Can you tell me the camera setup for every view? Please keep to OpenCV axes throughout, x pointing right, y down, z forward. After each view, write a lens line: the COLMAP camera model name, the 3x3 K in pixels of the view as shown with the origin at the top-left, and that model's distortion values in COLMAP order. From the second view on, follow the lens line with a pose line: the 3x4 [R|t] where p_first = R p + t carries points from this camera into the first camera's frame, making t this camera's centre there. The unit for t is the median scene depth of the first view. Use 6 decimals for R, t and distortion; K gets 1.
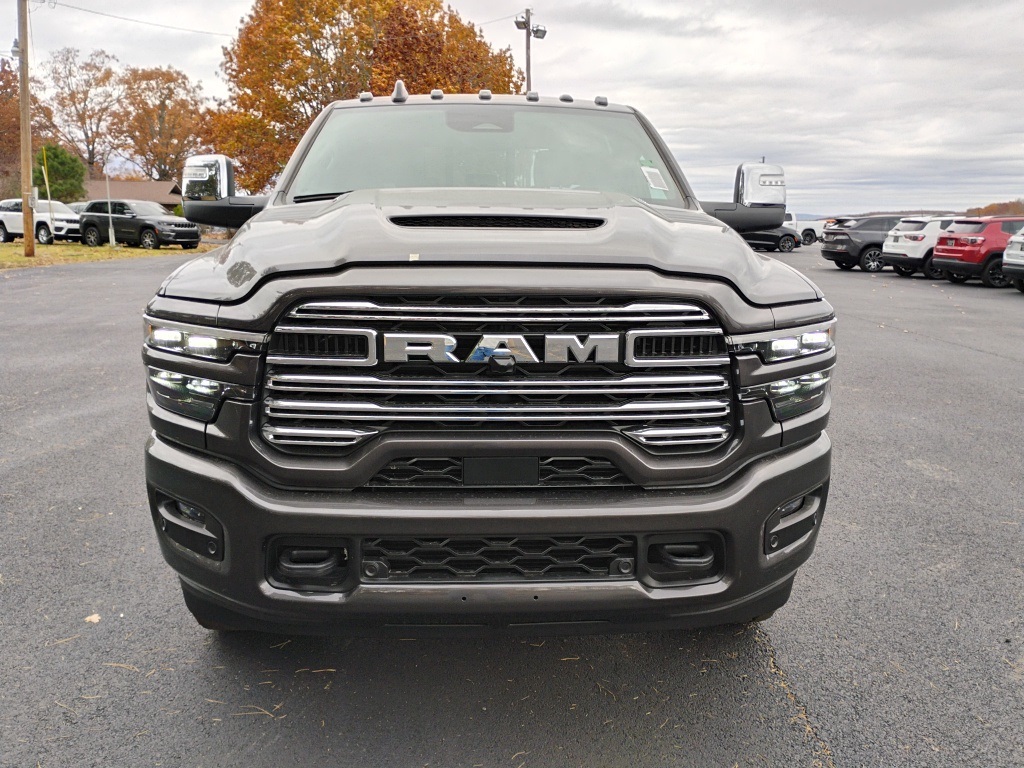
lens RADIAL K [[861.0, 0, 512.0], [0, 861.0, 384.0], [0, 0, 1]] dist [0.080206, -0.092754]
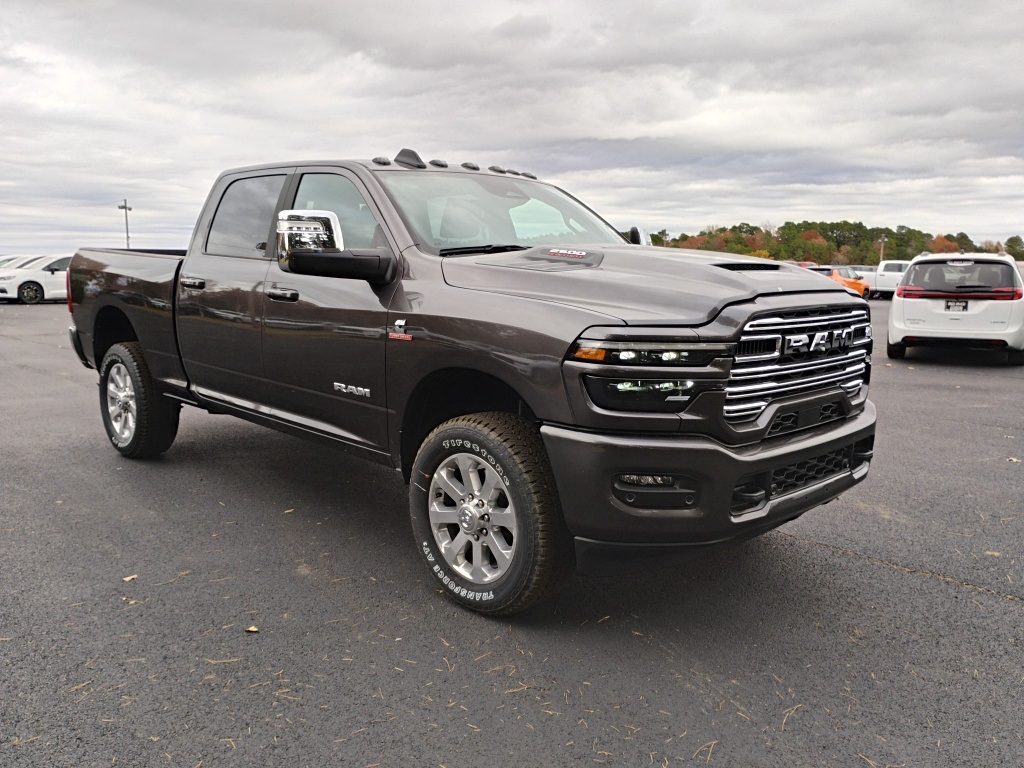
lens RADIAL K [[870.5, 0, 512.0], [0, 870.5, 384.0], [0, 0, 1]] dist [0.057097, -0.005093]
pose [[0.742509, -0.099494, 0.662405, -1.579718], [0.134495, 0.990912, -0.001924, -0.035190], [-0.656194, 0.090519, 0.749143, 0.116529]]
